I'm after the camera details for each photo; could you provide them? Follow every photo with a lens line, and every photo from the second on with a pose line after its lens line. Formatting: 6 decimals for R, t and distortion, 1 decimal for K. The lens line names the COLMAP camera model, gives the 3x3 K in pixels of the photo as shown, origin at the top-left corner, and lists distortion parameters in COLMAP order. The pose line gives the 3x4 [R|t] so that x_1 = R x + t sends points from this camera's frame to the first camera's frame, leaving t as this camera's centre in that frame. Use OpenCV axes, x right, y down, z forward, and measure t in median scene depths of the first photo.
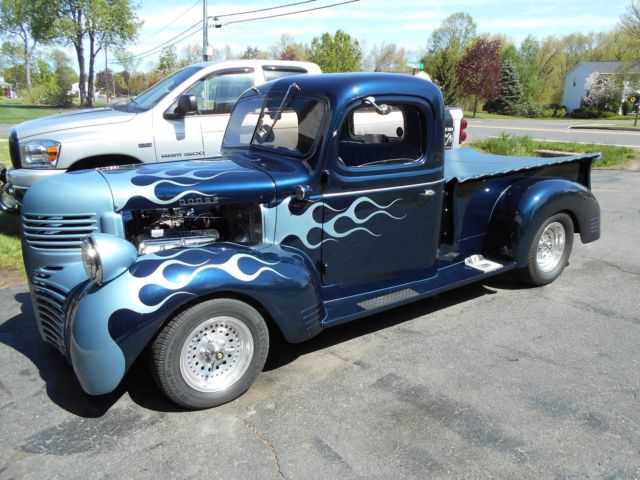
lens RADIAL K [[487.4, 0, 320.0], [0, 487.4, 240.0], [0, 0, 1]] dist [-0.010934, -0.002143]
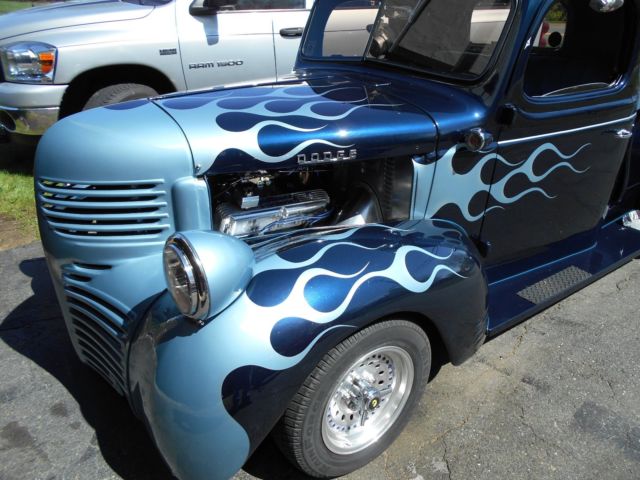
lens RADIAL K [[467.8, 0, 320.6], [0, 467.8, 231.1], [0, 0, 1]] dist [0.003973, -0.001228]
pose [[0.998984, -0.001821, 0.045032, -0.269725], [-0.006184, 0.984192, 0.176997, -0.087048], [-0.044642, -0.177096, 0.983181, 0.381466]]
